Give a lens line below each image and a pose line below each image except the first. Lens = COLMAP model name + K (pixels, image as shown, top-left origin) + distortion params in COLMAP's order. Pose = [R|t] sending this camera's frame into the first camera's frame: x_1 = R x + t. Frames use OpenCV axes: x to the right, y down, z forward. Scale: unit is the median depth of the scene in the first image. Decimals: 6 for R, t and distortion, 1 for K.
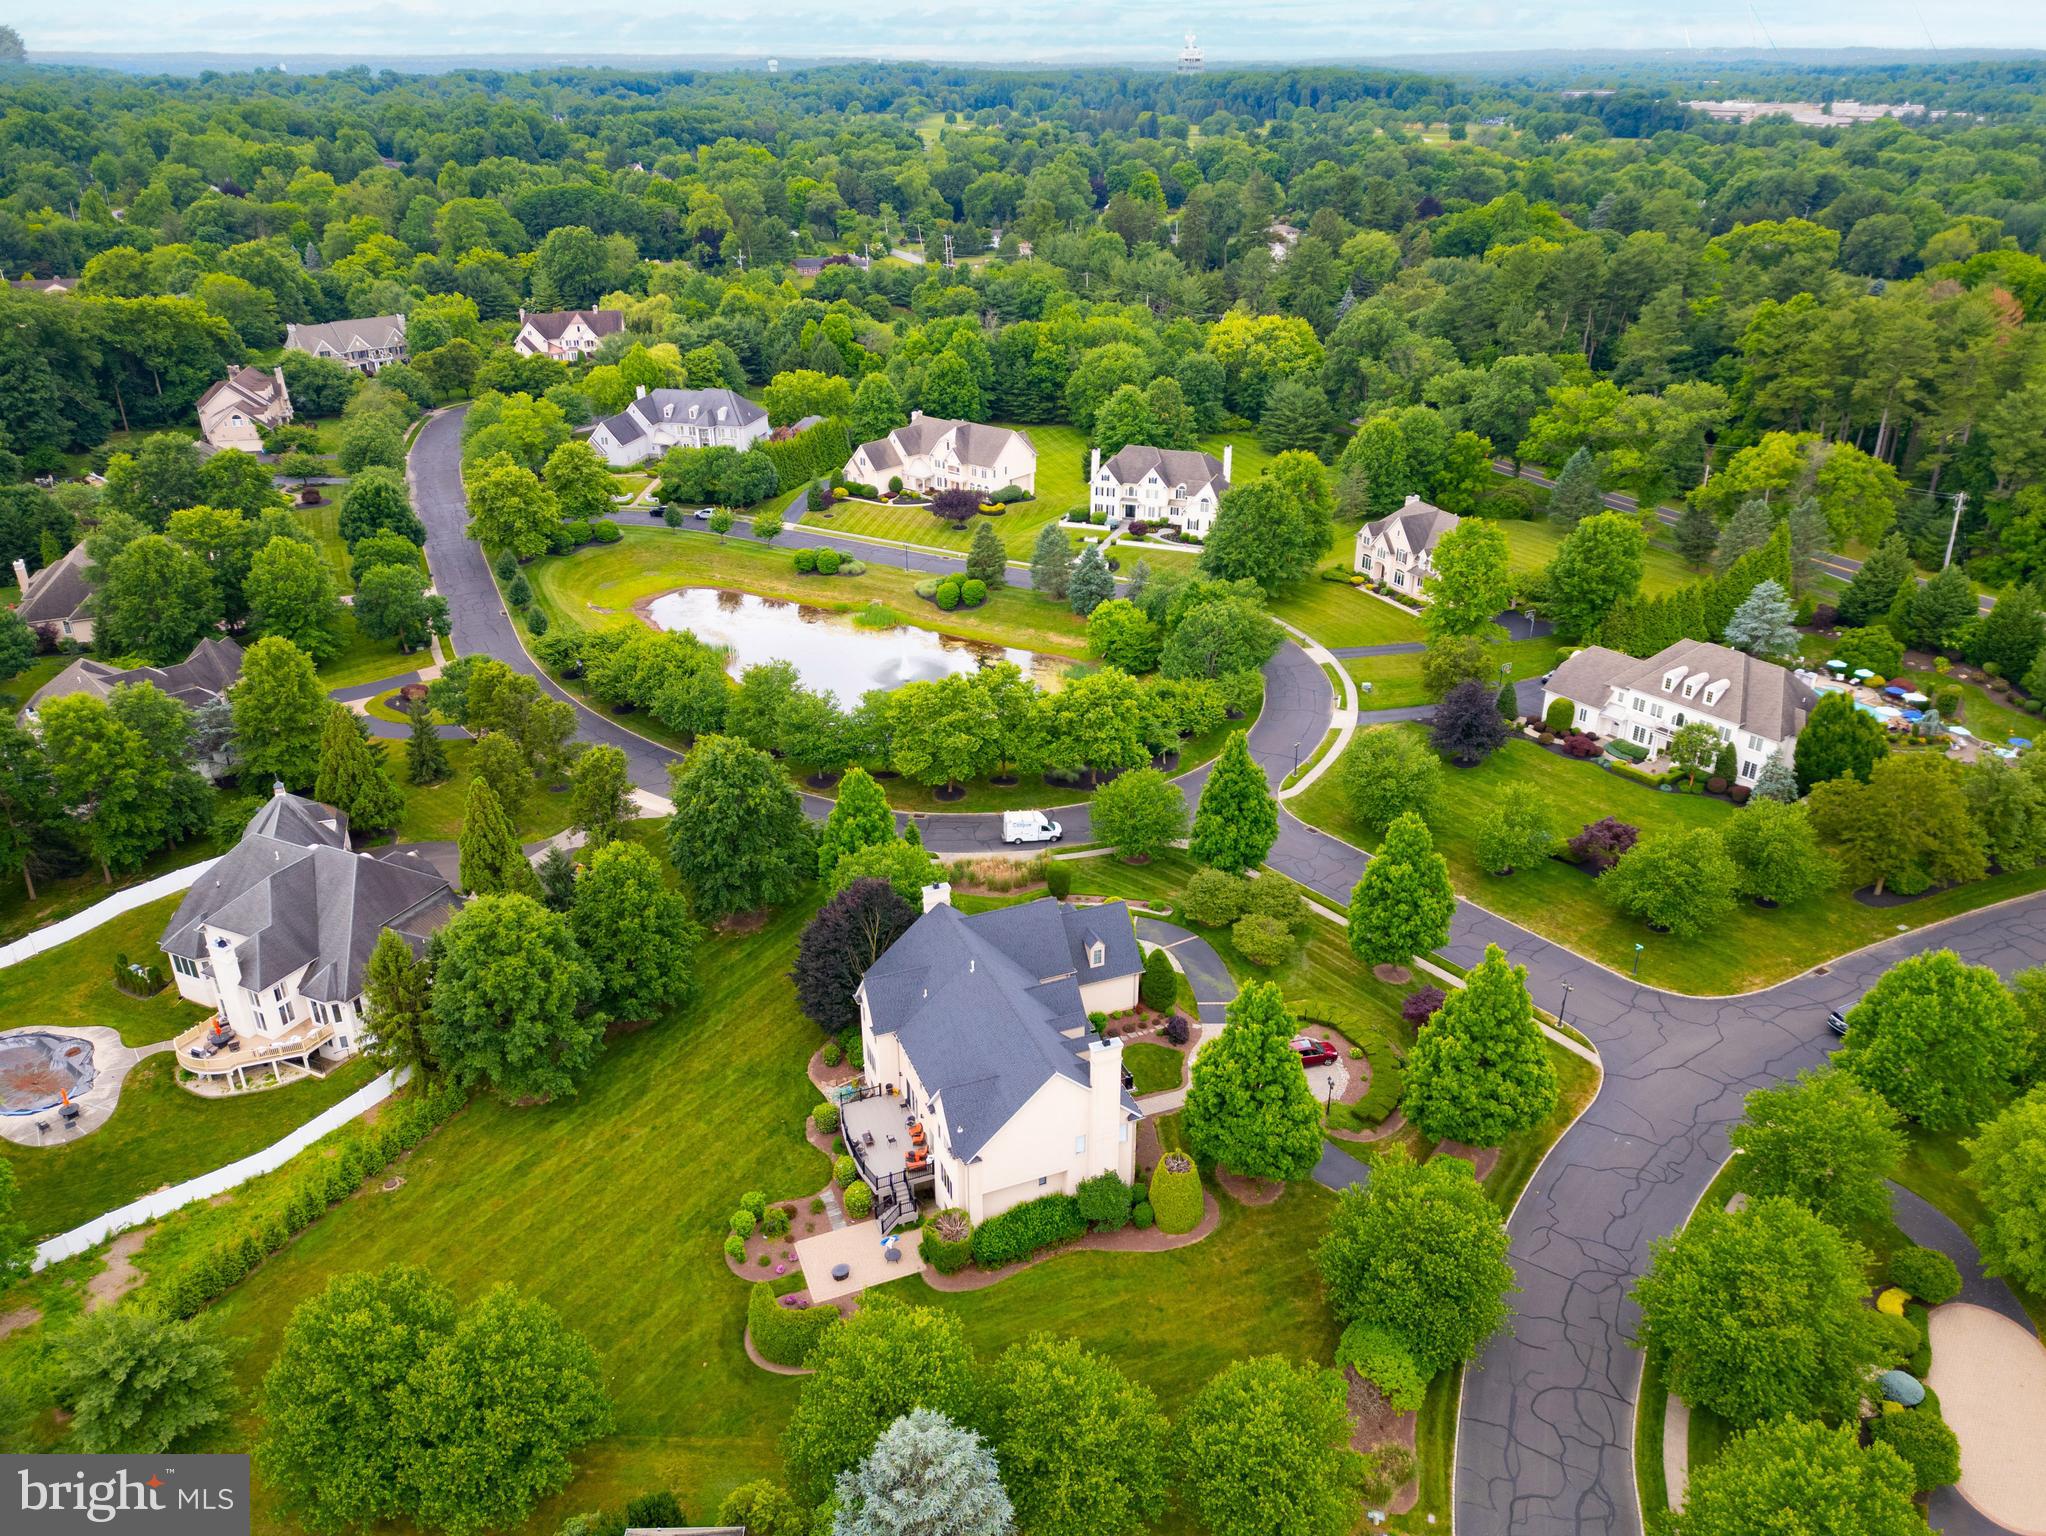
lens RADIAL K [[1449.0, 0, 1026.8], [0, 1449.0, 775.3], [0, 0, 1]] dist [0.073304, -0.065427]
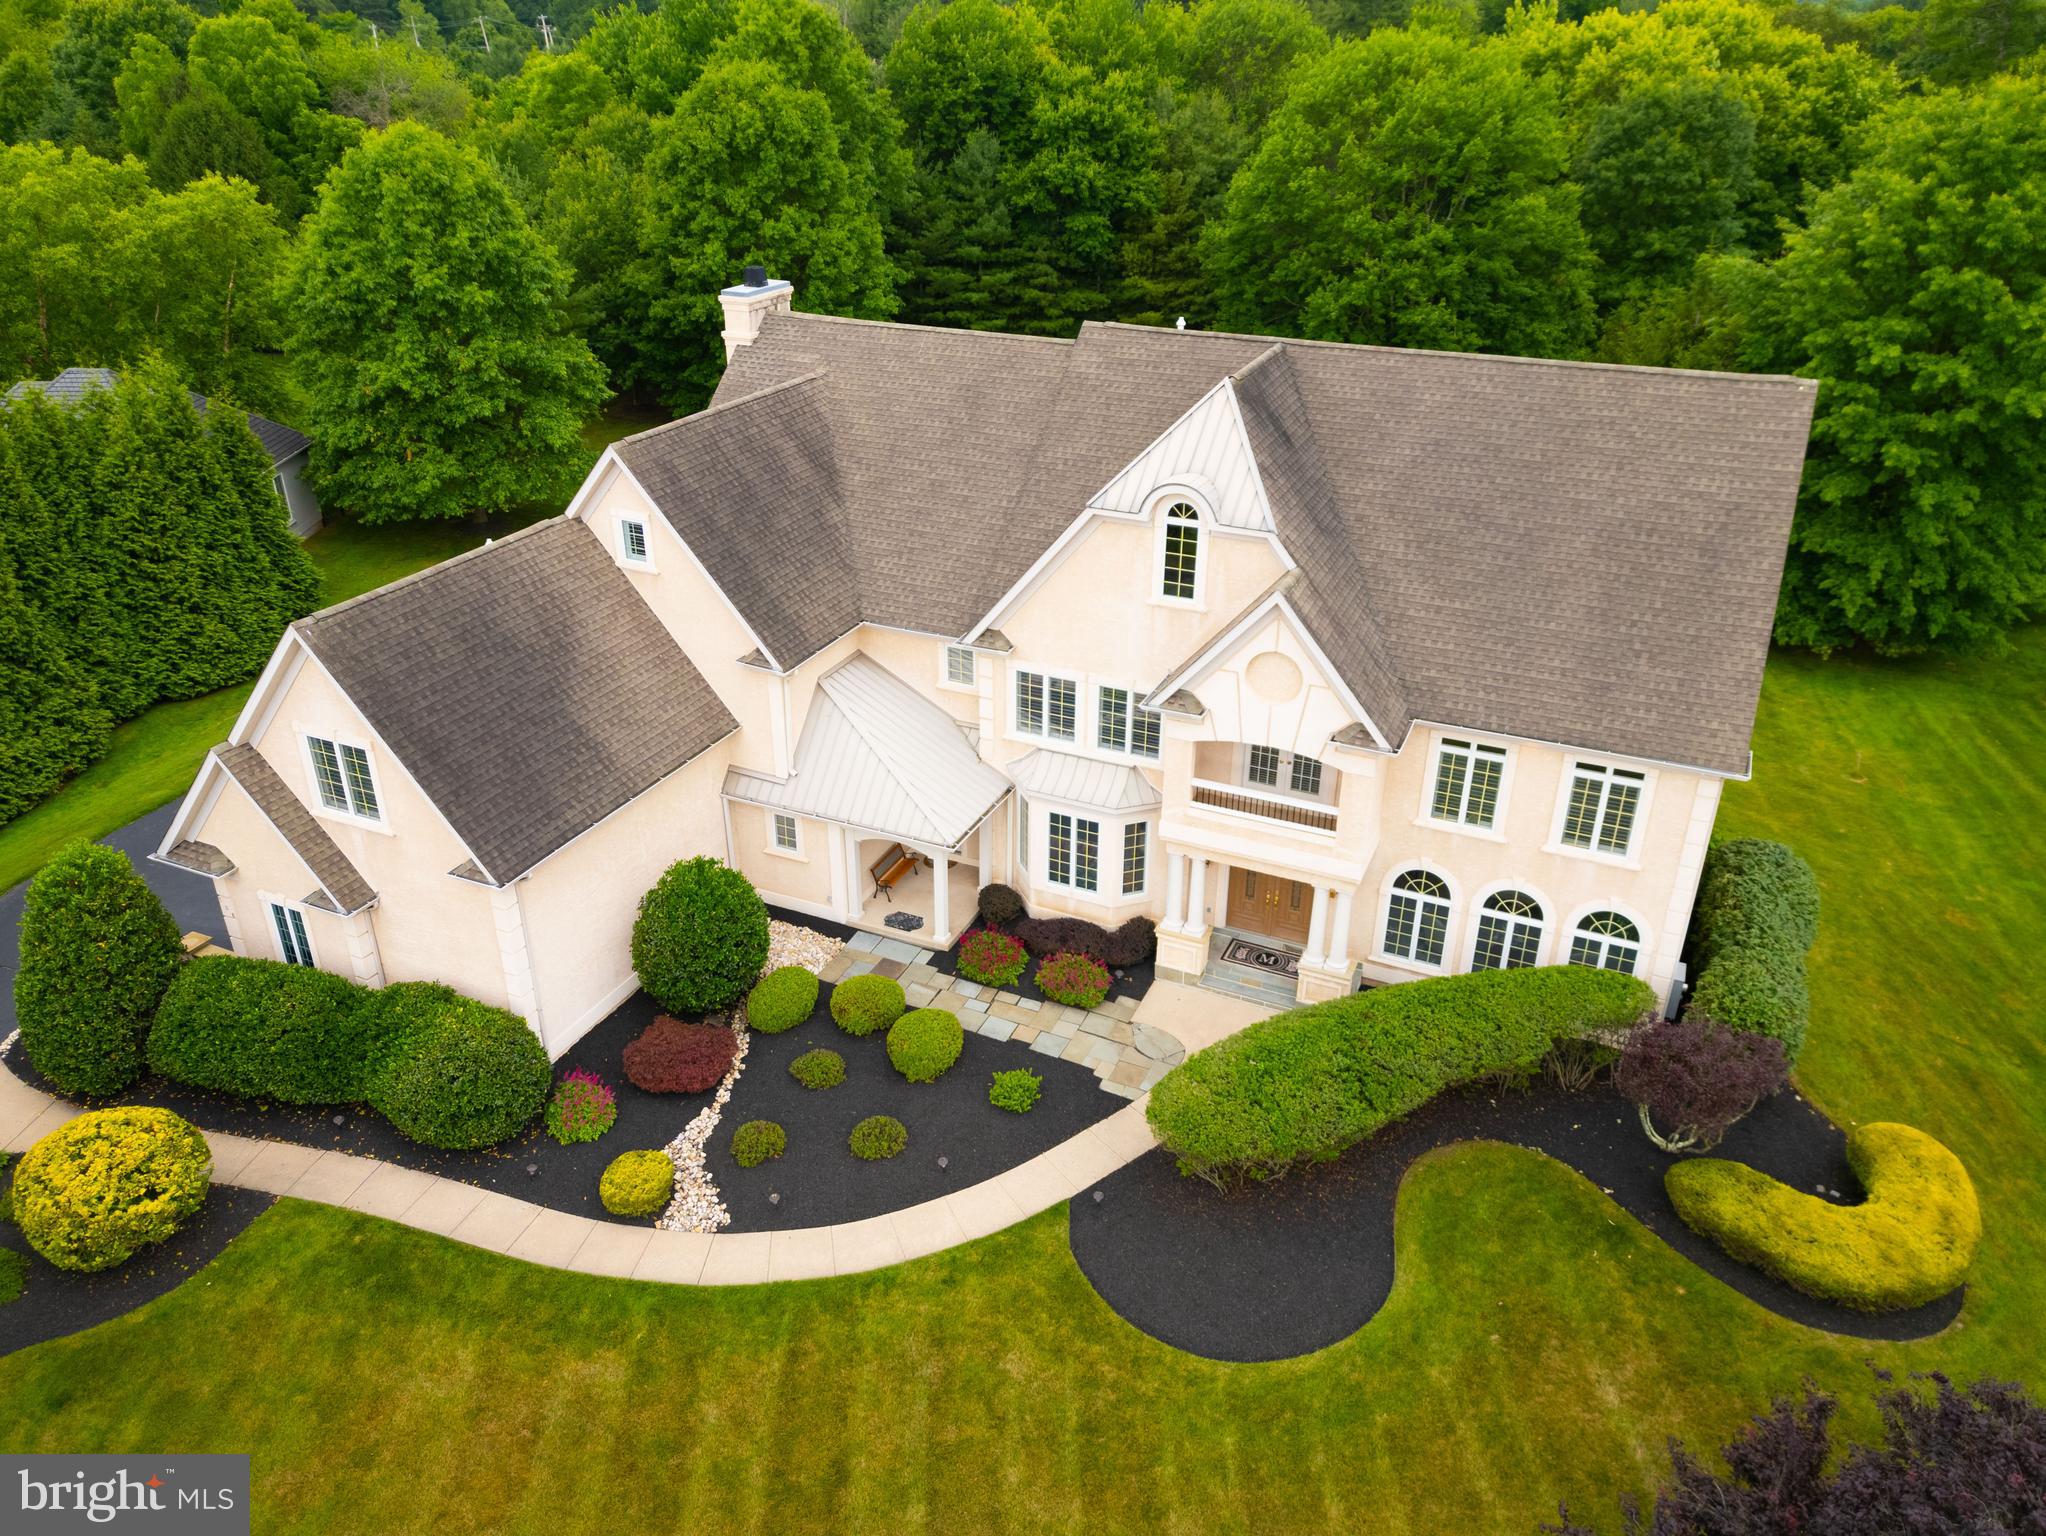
lens RADIAL K [[1460.7, 0, 1023.8], [0, 1460.7, 773.4], [0, 0, 1]] dist [0.053257, -0.043756]
pose [[0.963856, -0.116530, 0.239590, -0.088487], [0.111401, 0.993163, 0.034890, -0.205402], [-0.242017, -0.006938, 0.970247, 0.855780]]
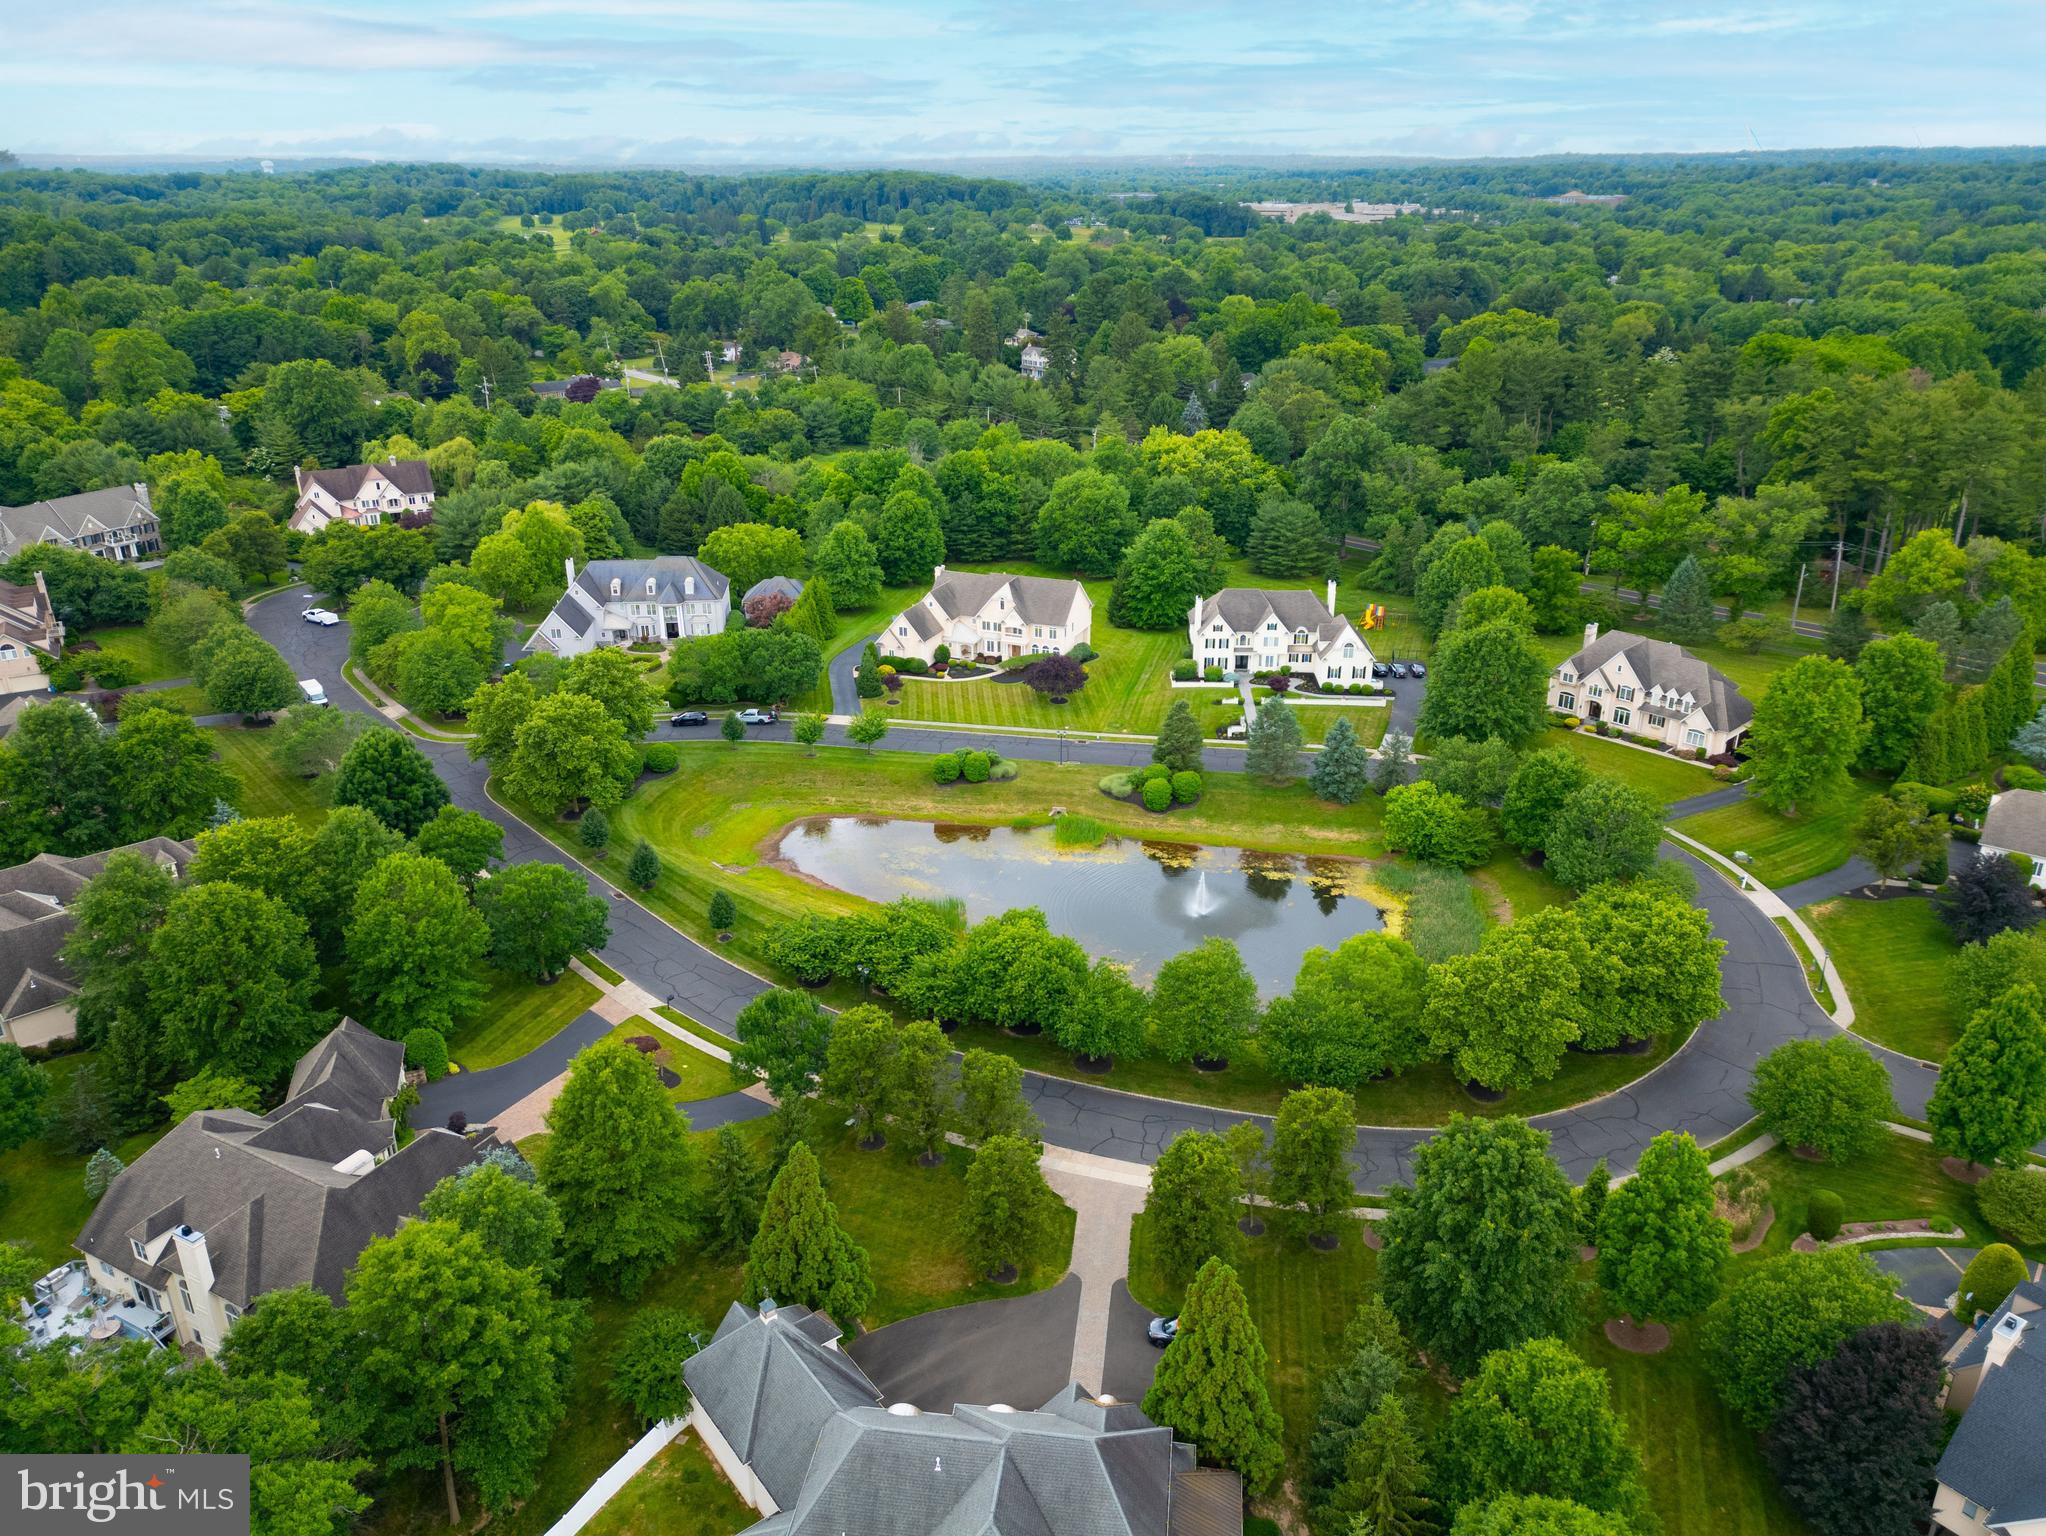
lens RADIAL K [[1449.0, 0, 1026.8], [0, 1449.0, 775.3], [0, 0, 1]] dist [0.073304, -0.065427]
pose [[0.953363, -0.118285, 0.277681, -0.275324], [0.134031, 0.990235, -0.038355, -0.088079], [-0.270433, 0.073784, 0.959907, 0.176593]]
